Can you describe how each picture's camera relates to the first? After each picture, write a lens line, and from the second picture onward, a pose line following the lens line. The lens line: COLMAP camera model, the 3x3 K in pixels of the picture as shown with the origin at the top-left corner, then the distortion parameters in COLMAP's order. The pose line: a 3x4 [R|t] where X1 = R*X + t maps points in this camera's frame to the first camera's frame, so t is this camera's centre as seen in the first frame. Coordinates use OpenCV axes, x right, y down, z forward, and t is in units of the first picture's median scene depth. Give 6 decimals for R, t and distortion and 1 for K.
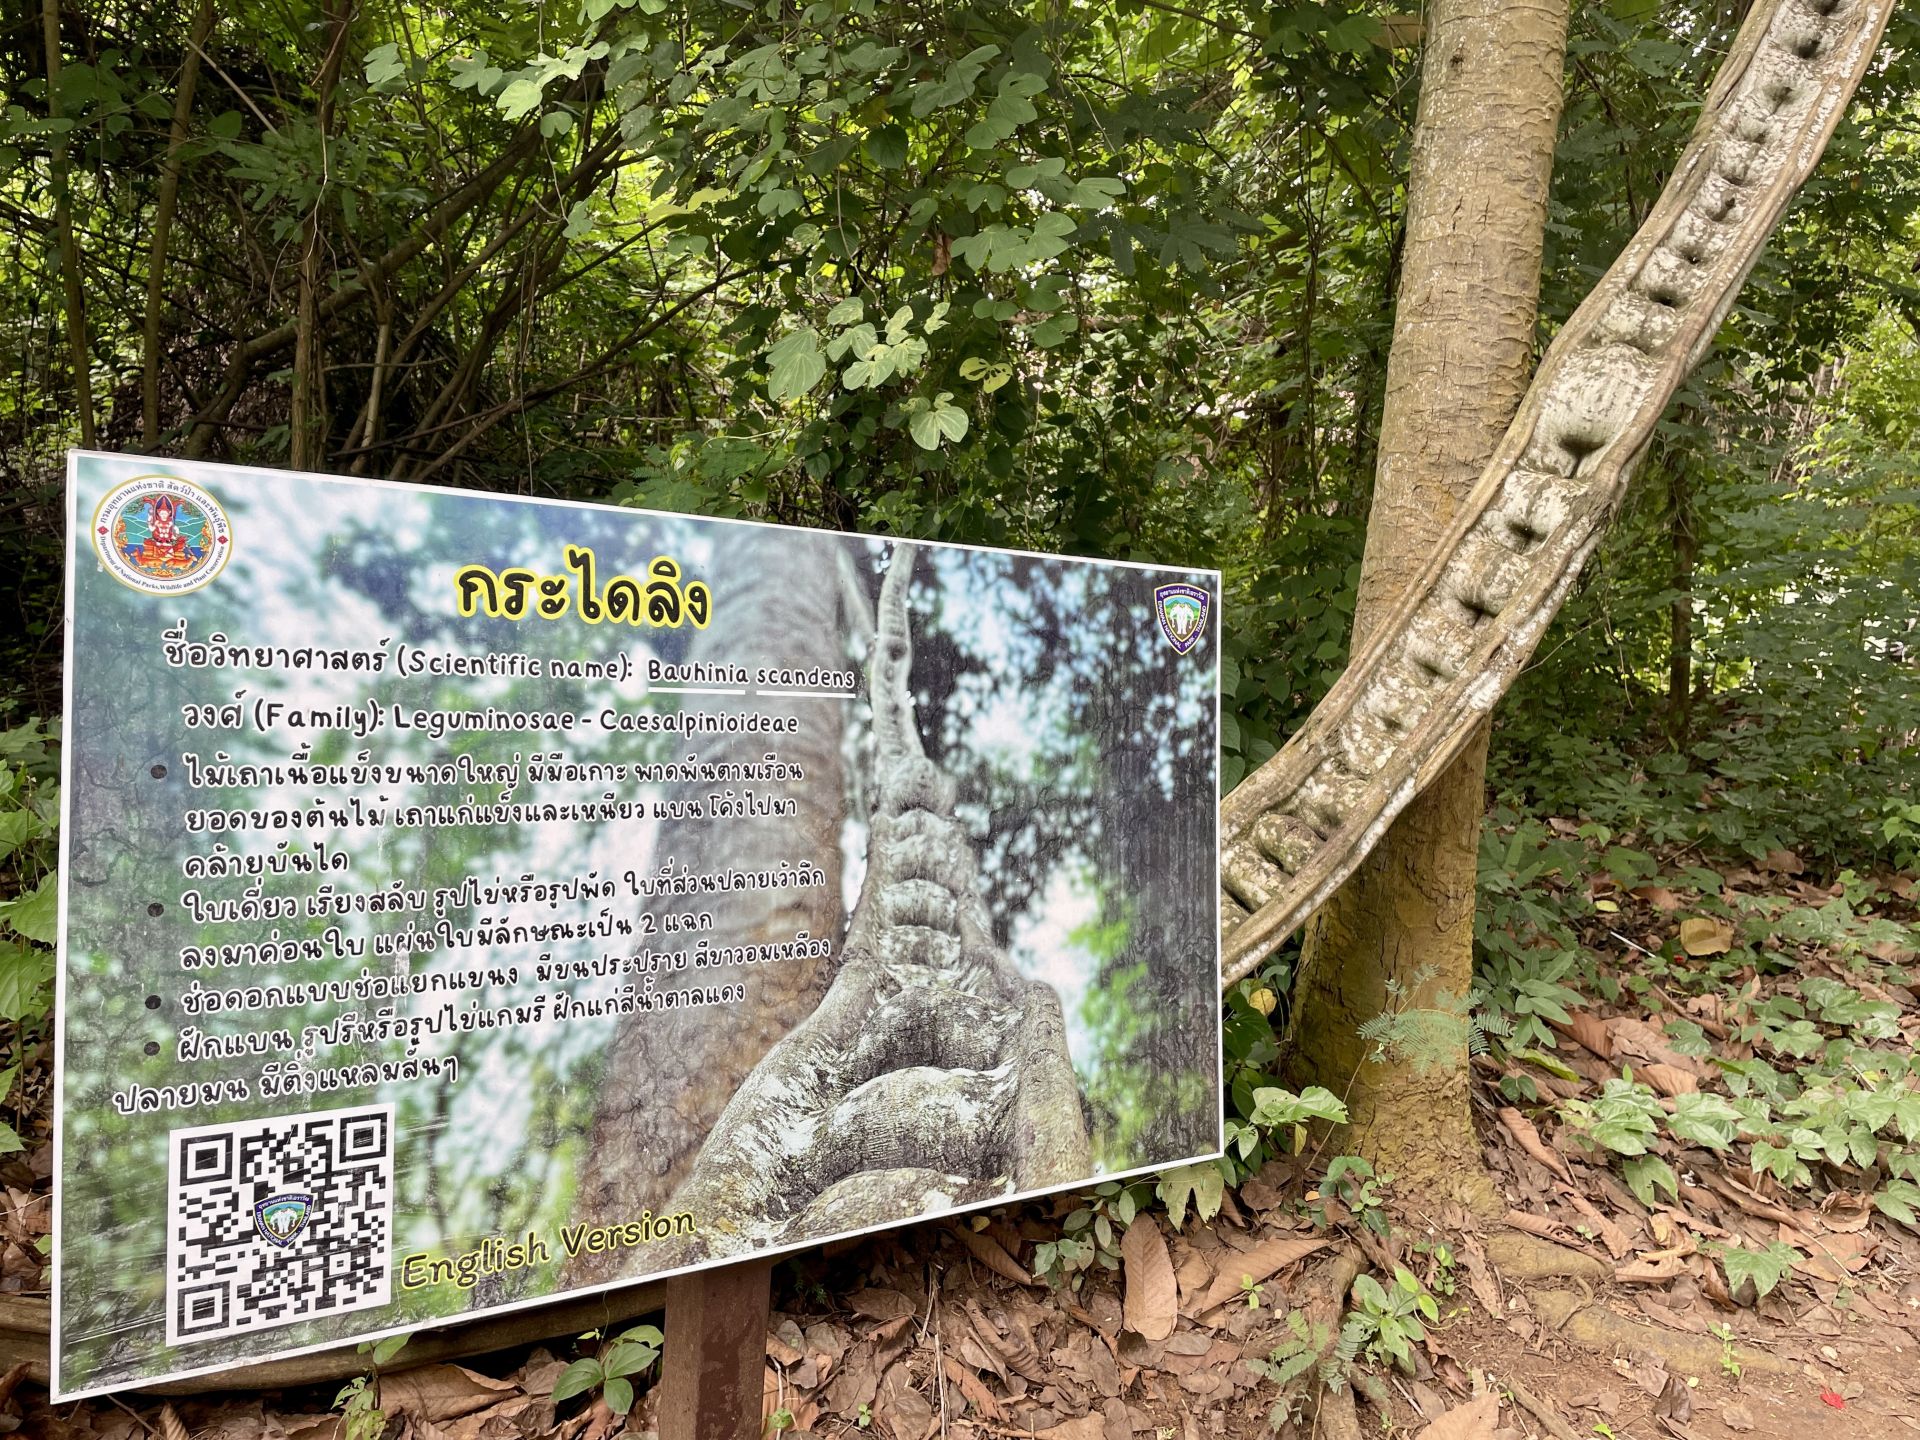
lens RADIAL K [[1465.0, 0, 960.0], [0, 1465.0, 720.0], [0, 0, 1]] dist [0.082832, -0.102513]
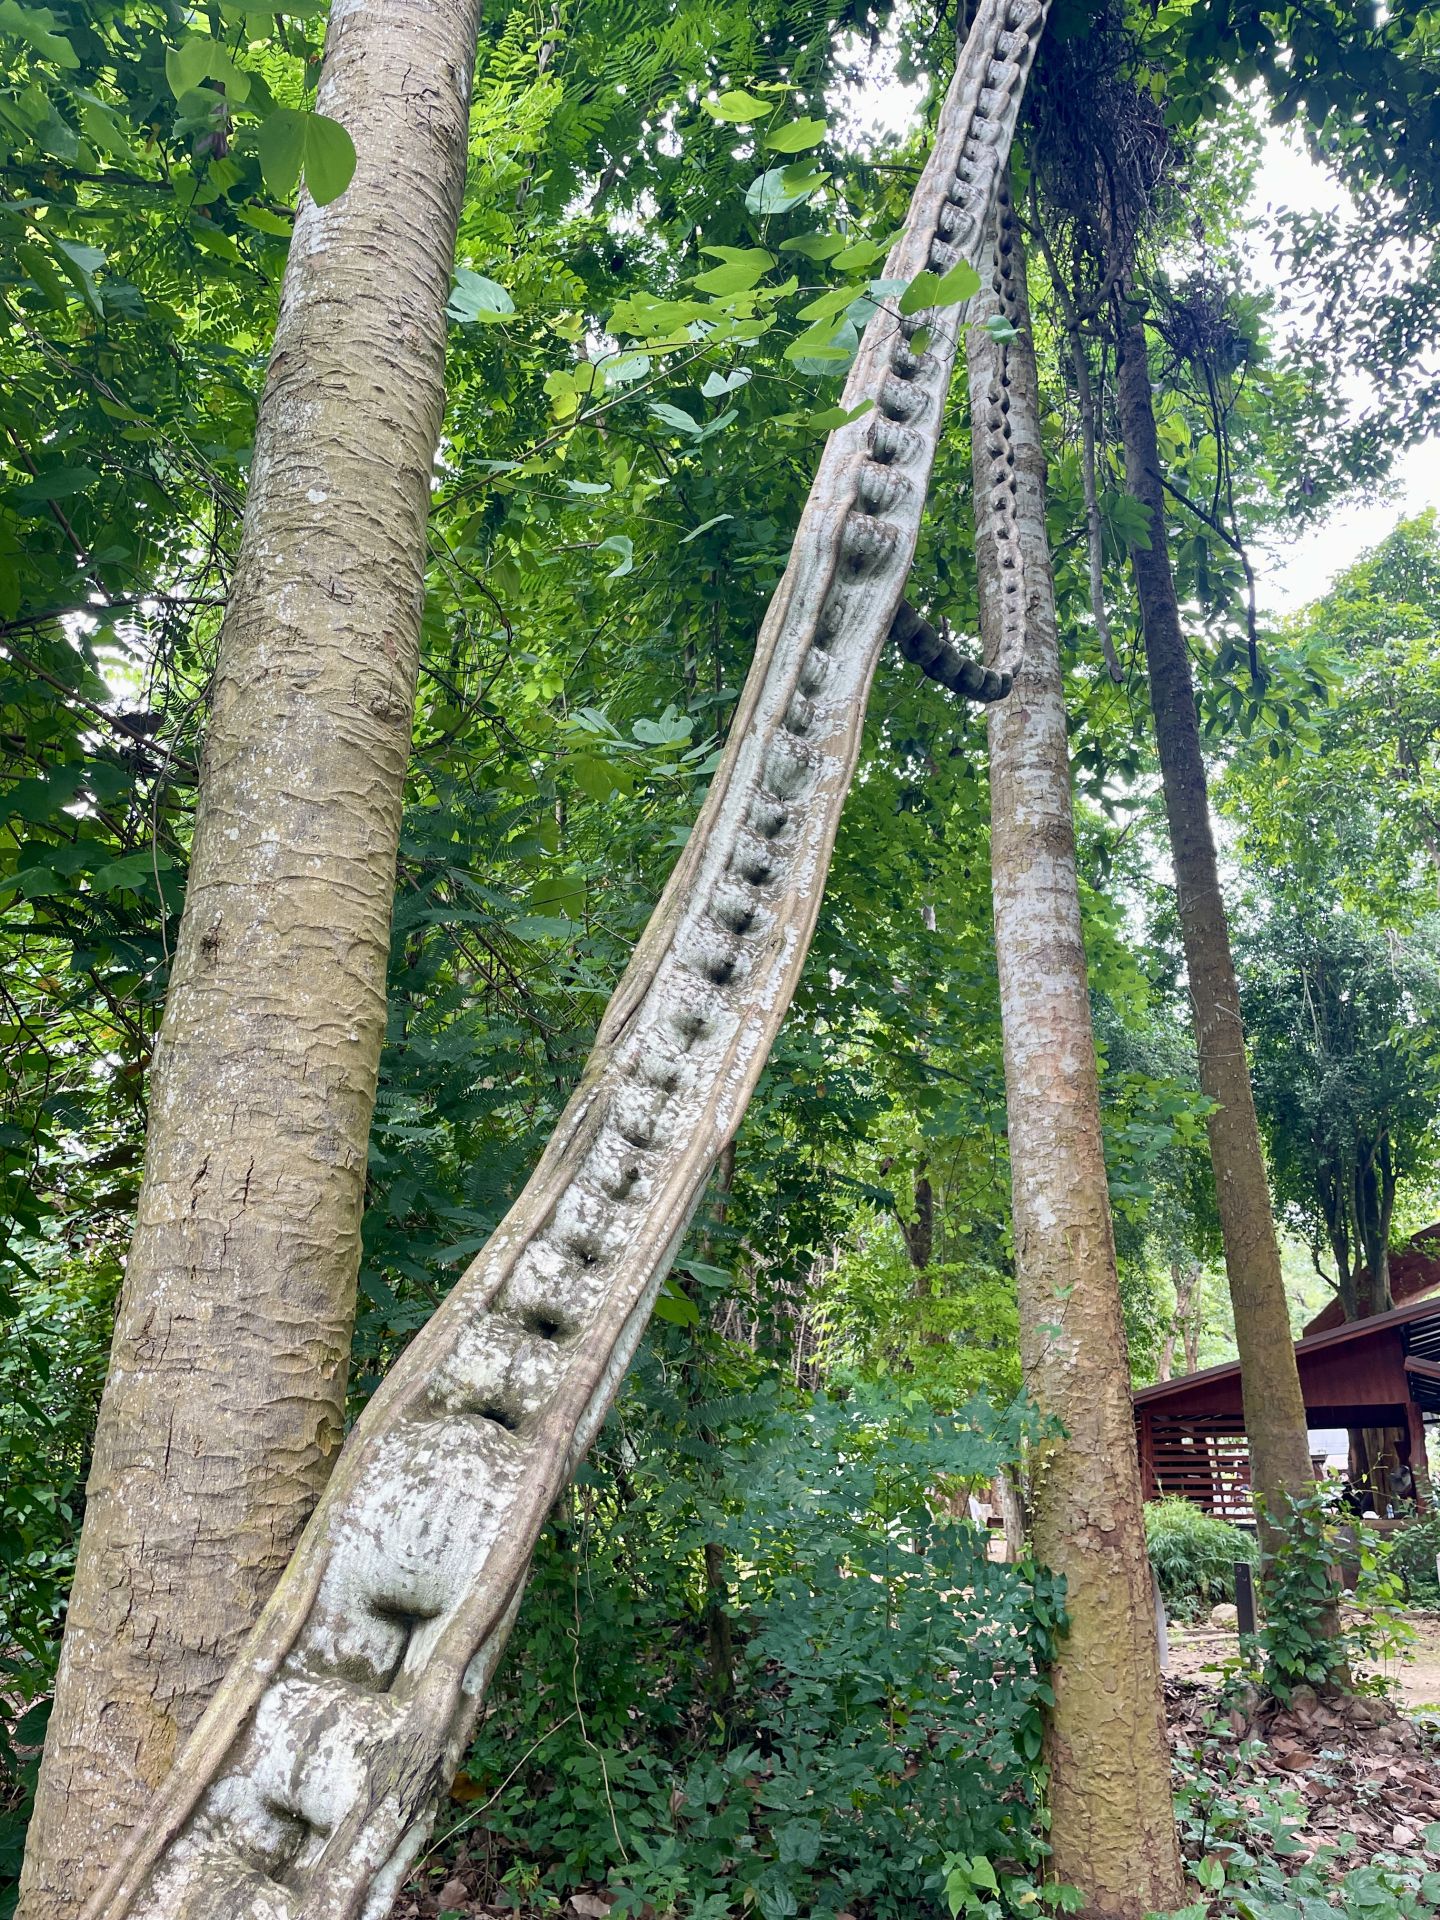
lens RADIAL K [[1465.0, 0, 733.4], [0, 1465.0, 932.8], [0, 0, 1]] dist [0.082832, -0.102513]
pose [[0.905412, 0.075977, 0.417679, 0.273534], [0.105611, 0.912615, -0.394943, -0.180203], [-0.411187, 0.401698, 0.818269, 0.391151]]
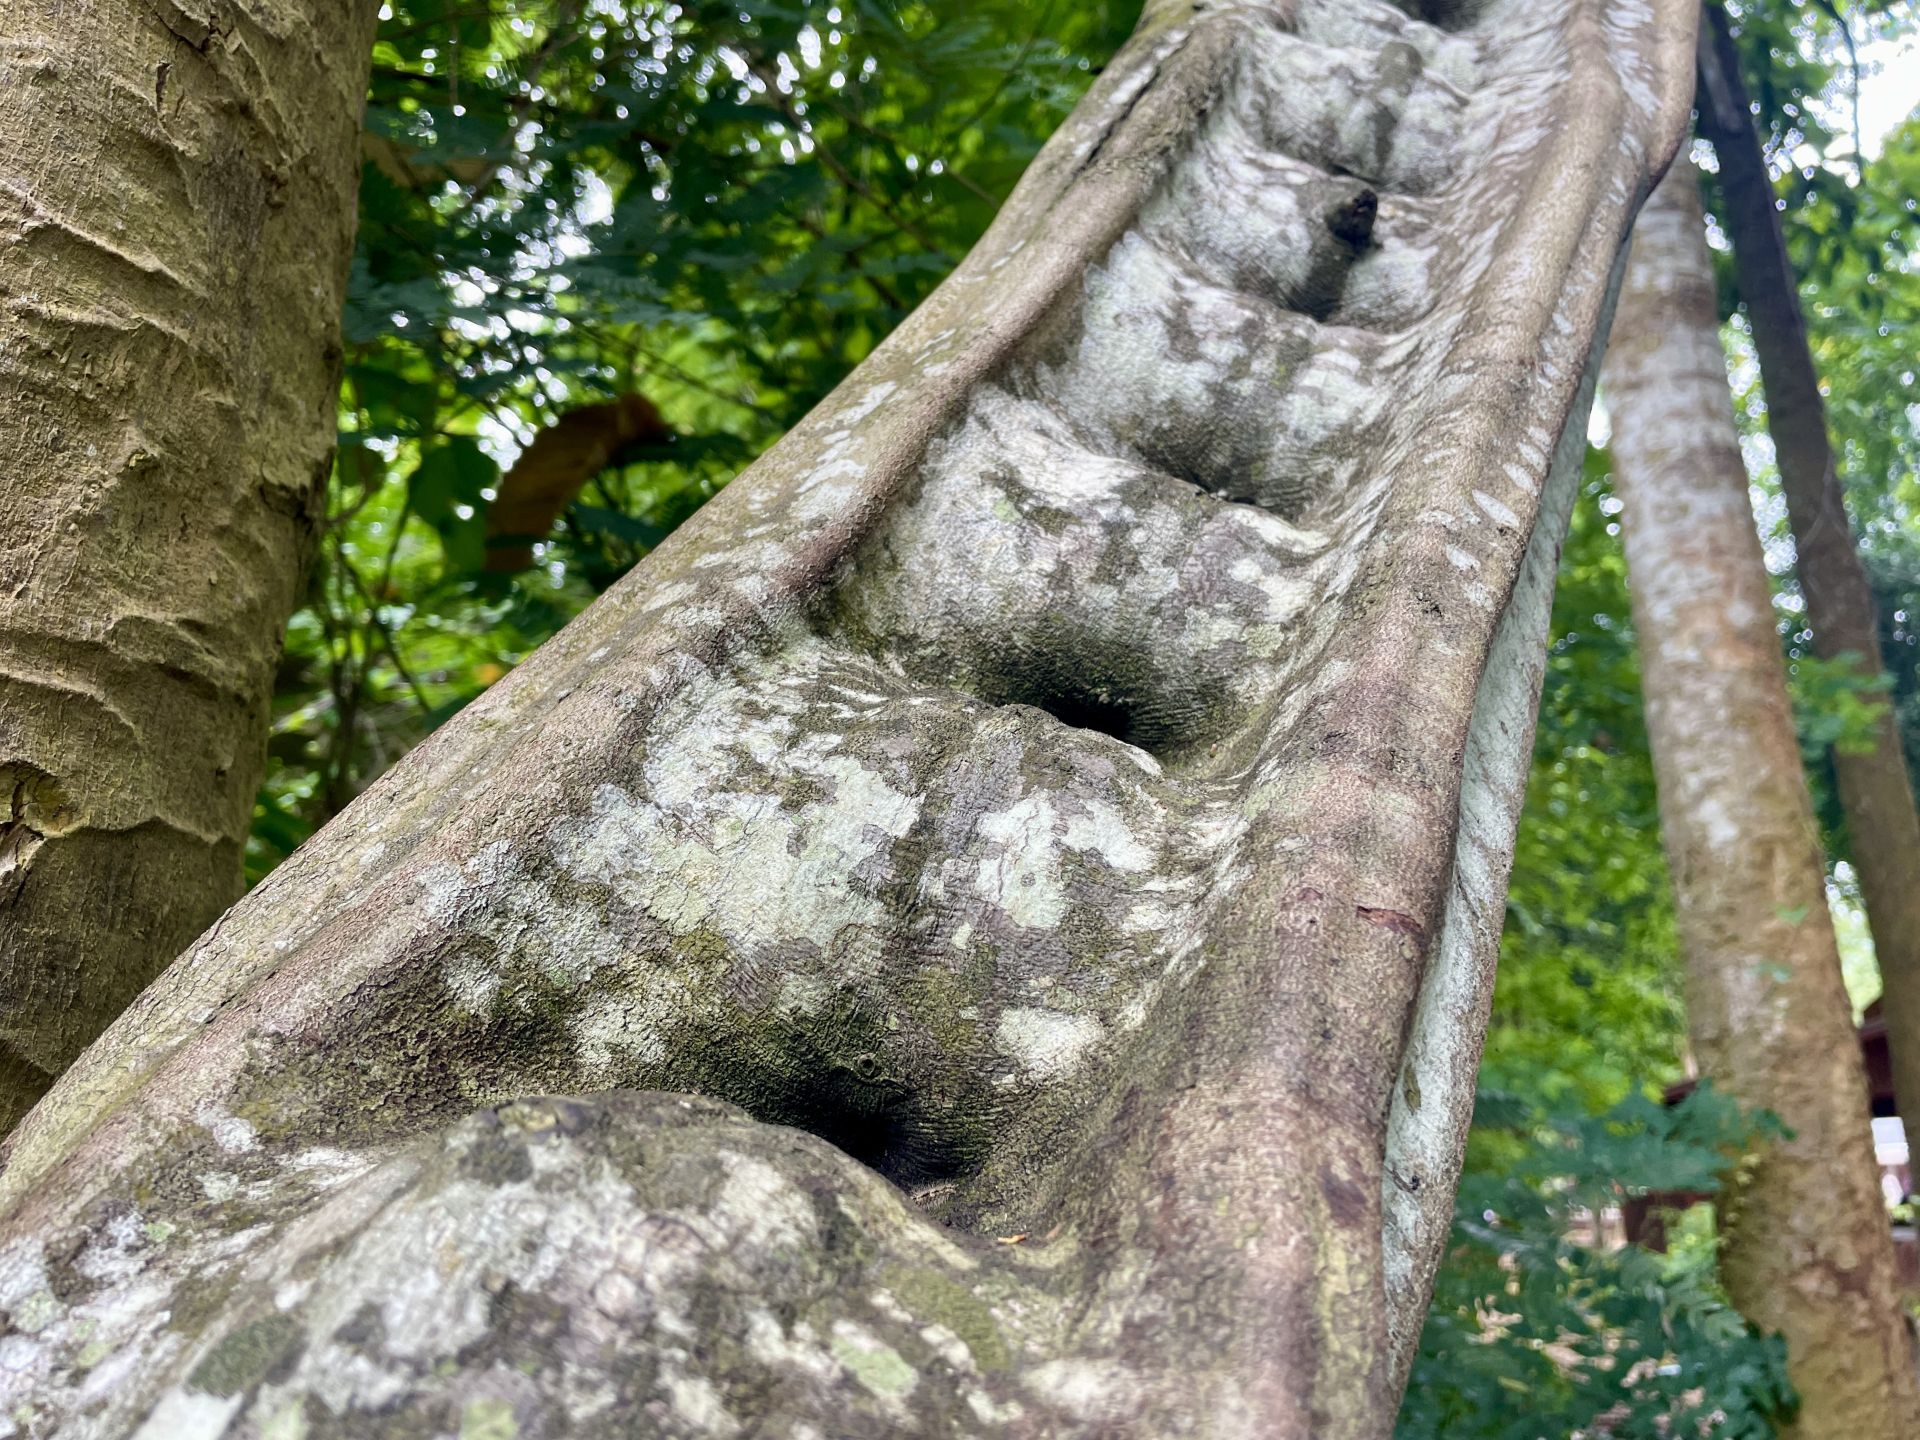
lens RADIAL K [[1465.0, 0, 960.0], [0, 1465.0, 720.0], [0, 0, 1]] dist [0.082832, -0.102513]
pose [[0.958580, 0.010900, 0.284616, 0.427082], [0.095107, 0.929663, -0.355922, -0.235081], [-0.268477, 0.368249, 0.890120, 0.888372]]
